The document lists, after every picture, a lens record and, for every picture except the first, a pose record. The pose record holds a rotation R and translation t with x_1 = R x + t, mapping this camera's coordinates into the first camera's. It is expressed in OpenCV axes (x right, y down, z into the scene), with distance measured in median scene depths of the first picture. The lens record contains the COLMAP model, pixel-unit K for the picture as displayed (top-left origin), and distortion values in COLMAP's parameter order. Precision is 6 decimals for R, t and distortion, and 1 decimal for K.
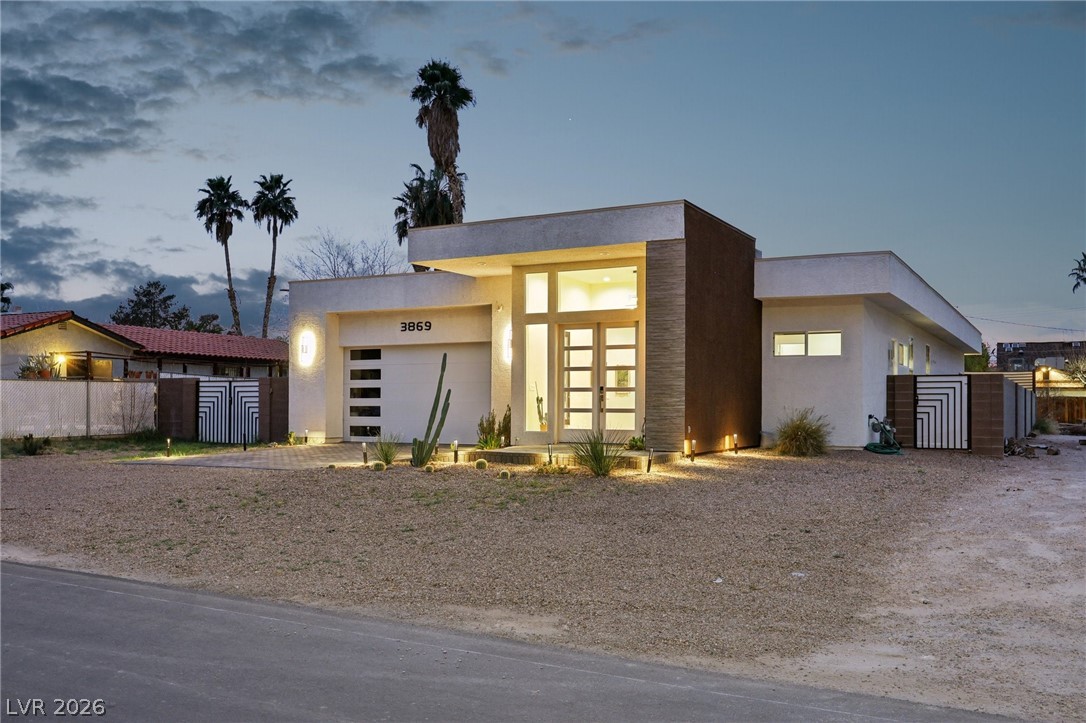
lens RADIAL K [[961.9, 0, 543.2], [0, 961.9, 398.5], [0, 0, 1]] dist [-0.004661, 0.001173]
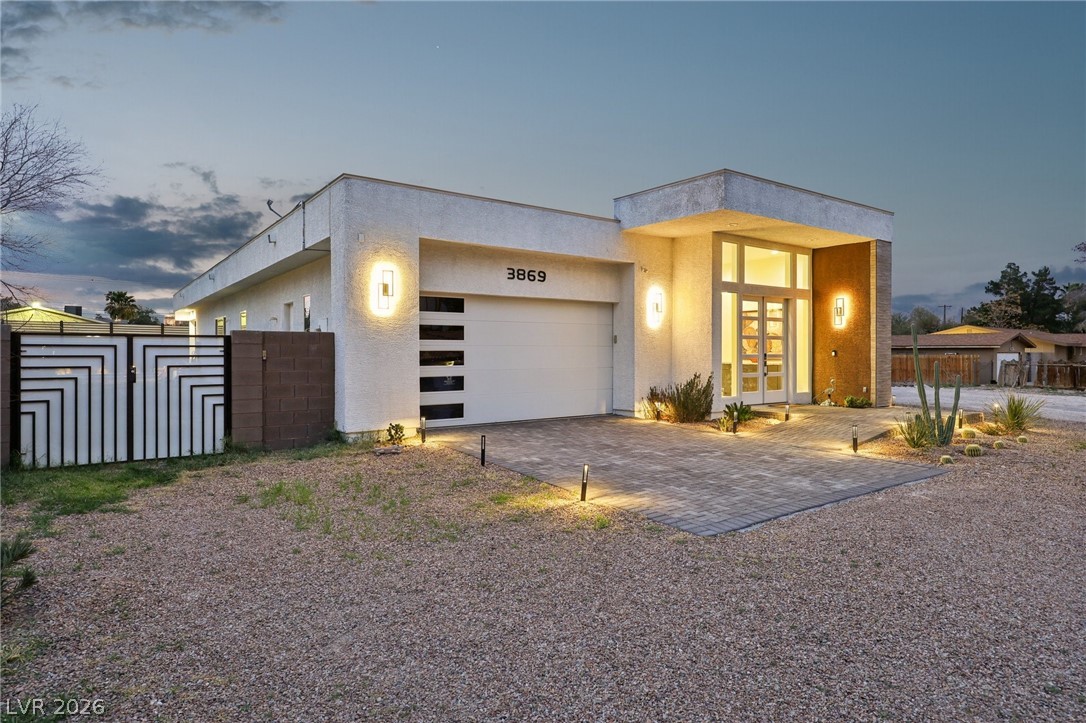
lens RADIAL K [[629.6, 0, 544.3], [0, 629.6, 350.8], [0, 0, 1]] dist [-0.002482, 0.000188]
pose [[0.433291, -0.004177, 0.901244, -0.620530], [-0.007439, 0.999939, 0.008211, -0.017122], [-0.901223, -0.010262, 0.433234, 0.789555]]
